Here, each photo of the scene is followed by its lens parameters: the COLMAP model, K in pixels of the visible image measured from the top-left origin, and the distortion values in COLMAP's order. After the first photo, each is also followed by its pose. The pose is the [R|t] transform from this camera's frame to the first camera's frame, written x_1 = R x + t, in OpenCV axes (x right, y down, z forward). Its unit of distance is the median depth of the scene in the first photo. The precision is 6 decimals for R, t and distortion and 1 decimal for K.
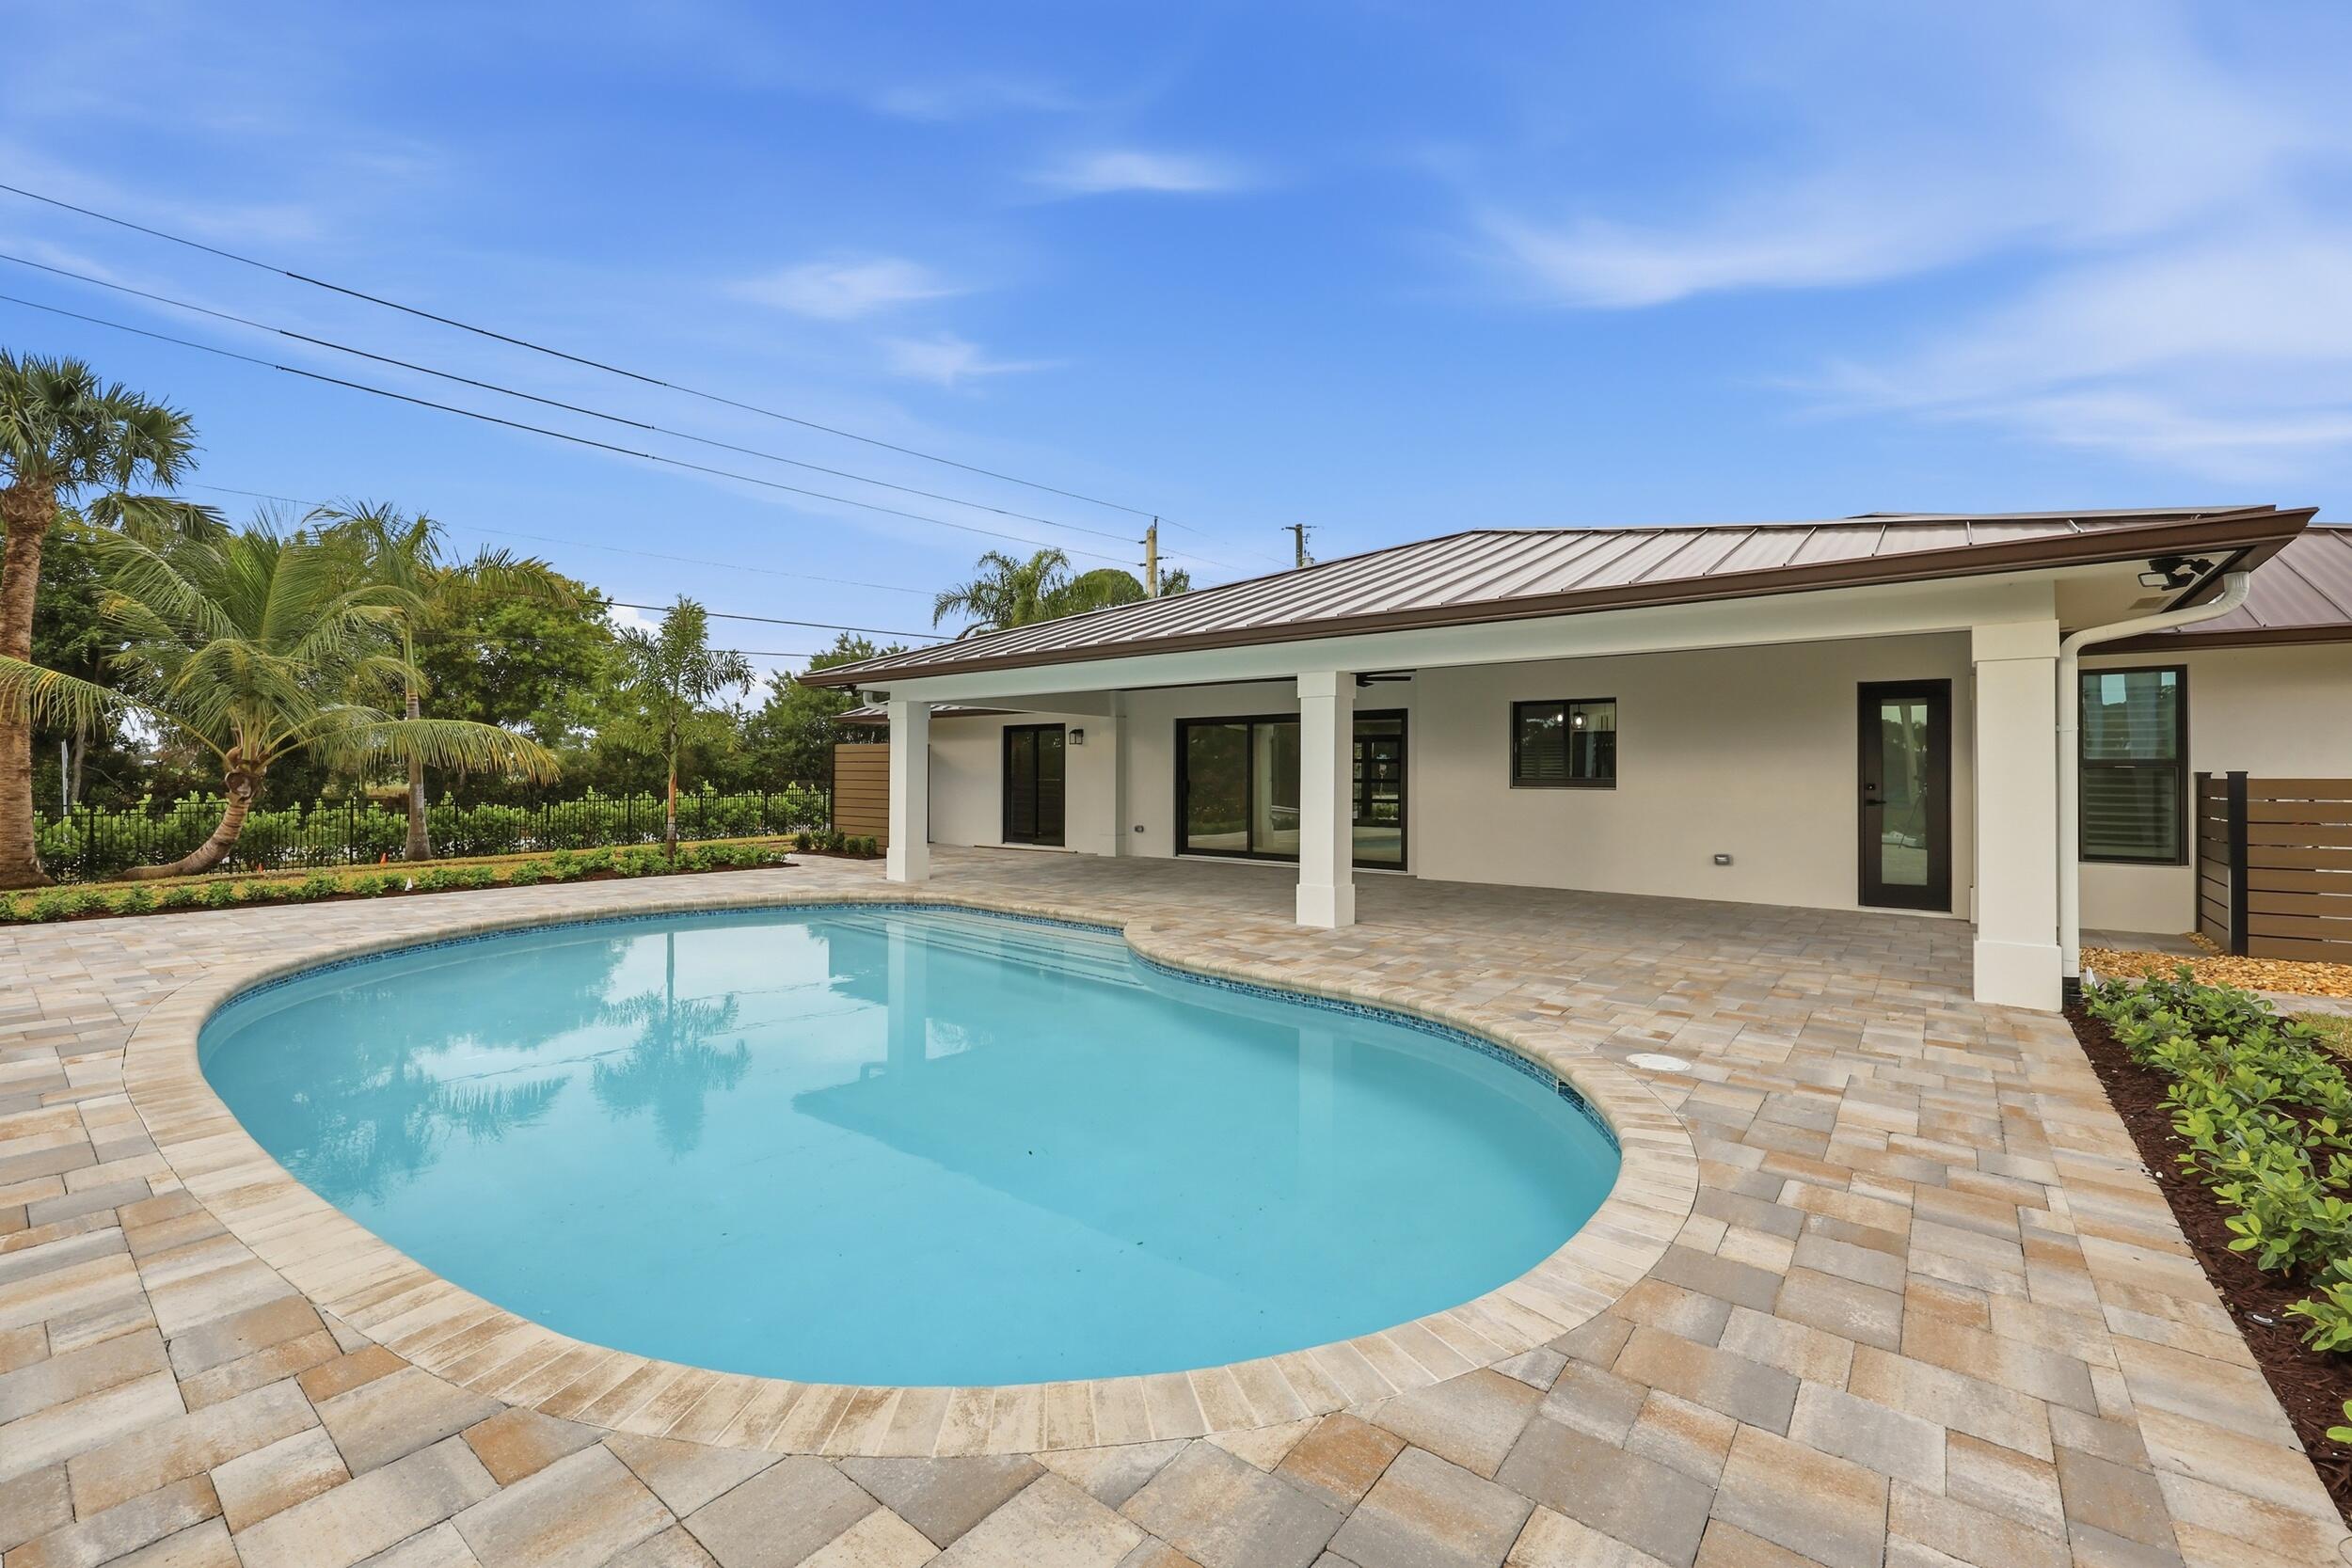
lens RADIAL K [[961.0, 0, 1176.2], [0, 961.0, 775.6], [0, 0, 1]] dist [0.001226, -0.000414]
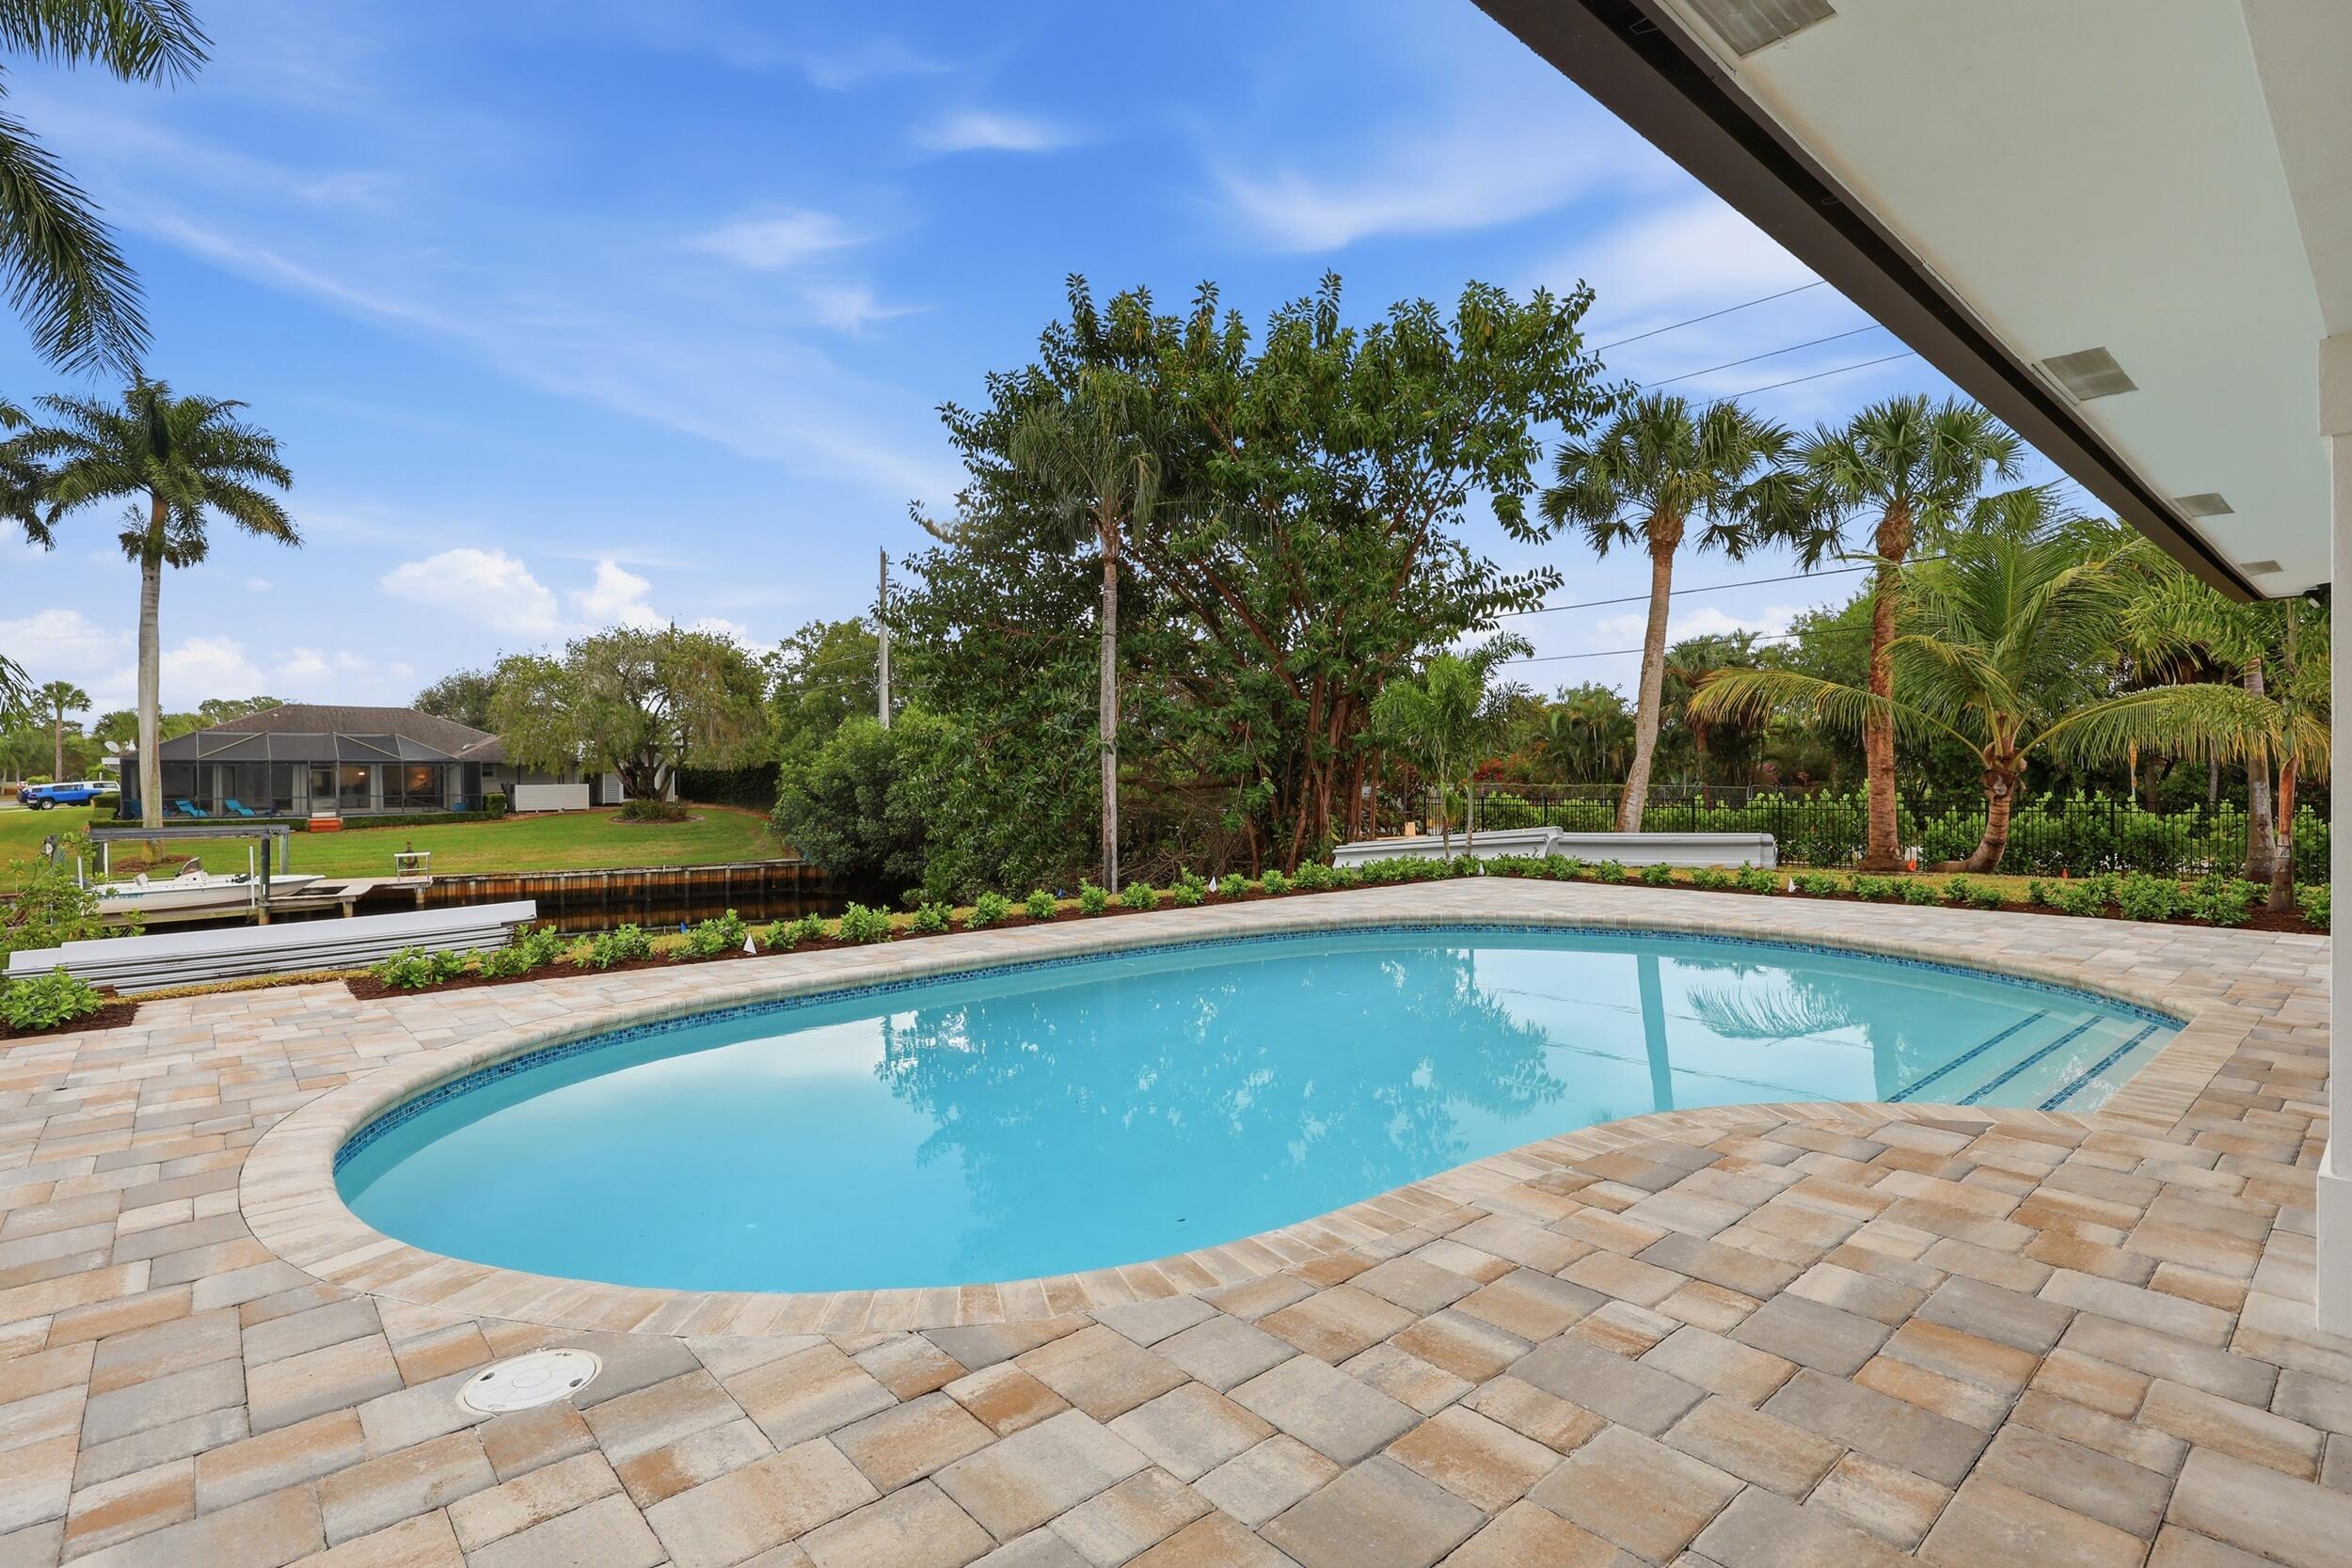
lens RADIAL K [[1124.9, 0, 1175.7], [0, 1124.9, 780.3], [0, 0, 1]] dist [0.002229, -0.000339]
pose [[-0.179210, 0.003152, -0.983806, 1.200490], [0.001532, 0.999995, 0.002924, 0.012484], [0.983810, -0.000983, -0.179214, 1.724314]]
